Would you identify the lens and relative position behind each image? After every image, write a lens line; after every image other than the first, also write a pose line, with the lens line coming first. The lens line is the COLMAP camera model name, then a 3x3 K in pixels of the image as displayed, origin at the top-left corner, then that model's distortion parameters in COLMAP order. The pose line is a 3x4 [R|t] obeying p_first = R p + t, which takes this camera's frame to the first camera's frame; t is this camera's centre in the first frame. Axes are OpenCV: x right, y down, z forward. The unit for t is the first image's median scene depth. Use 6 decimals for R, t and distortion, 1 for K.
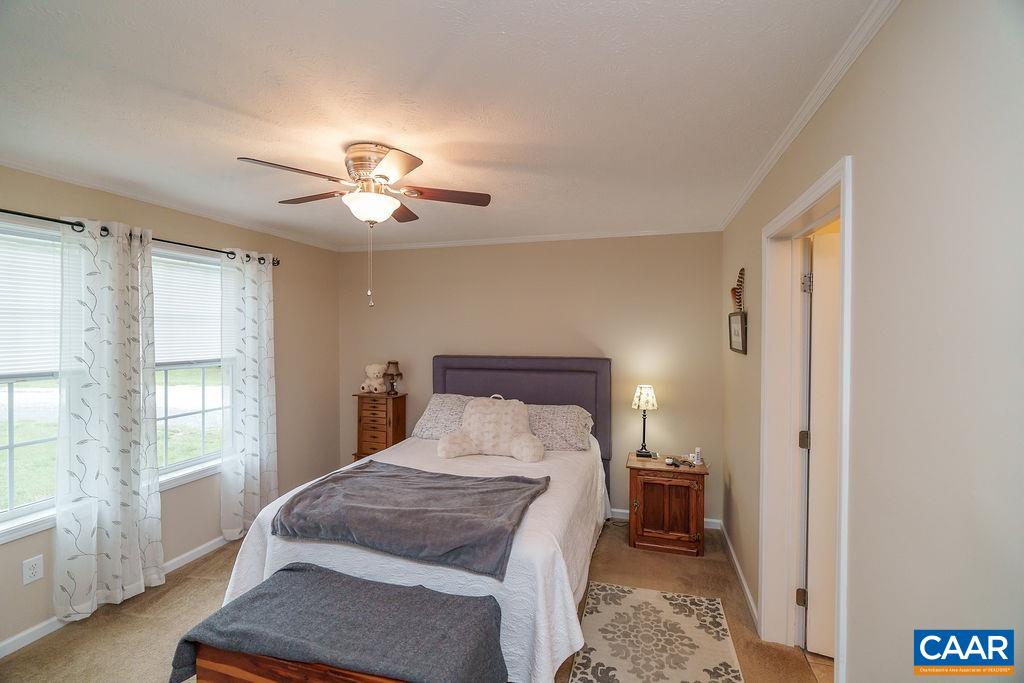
lens RADIAL K [[464.0, 0, 511.4], [0, 464.0, 337.3], [0, 0, 1]] dist [-0.005490, -0.000329]
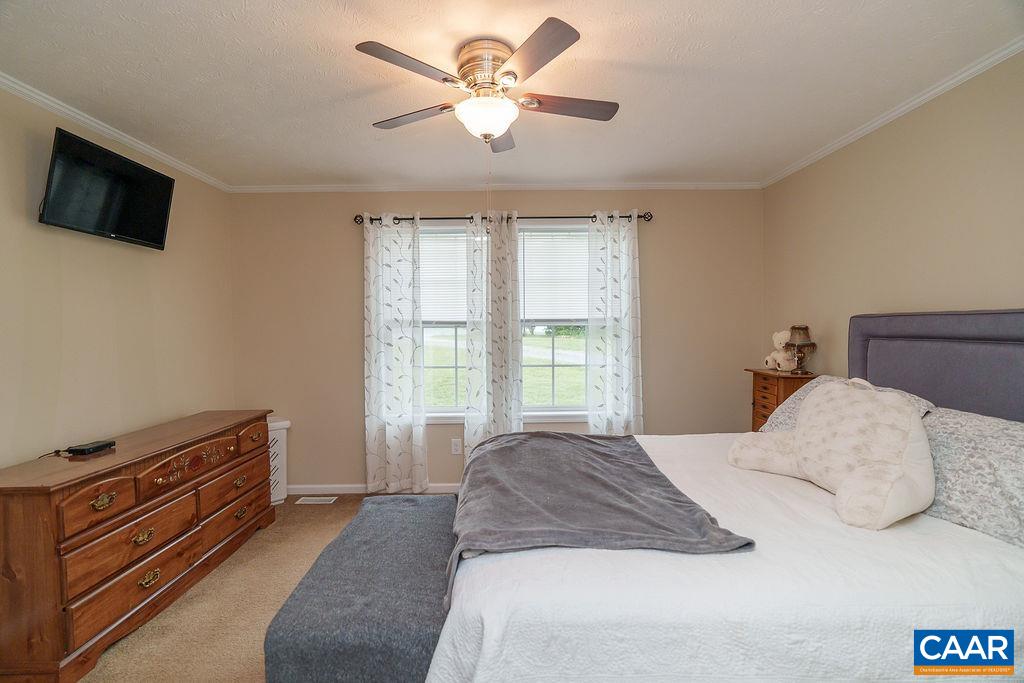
lens RADIAL K [[464.0, 0, 511.3], [0, 464.0, 343.7], [0, 0, 1]] dist [-0.005490, -0.000329]
pose [[0.277390, 0.029973, -0.960290, 0.366860], [-0.001903, 0.999528, 0.030648, 0.075492], [0.960756, -0.006674, 0.277316, 0.529630]]
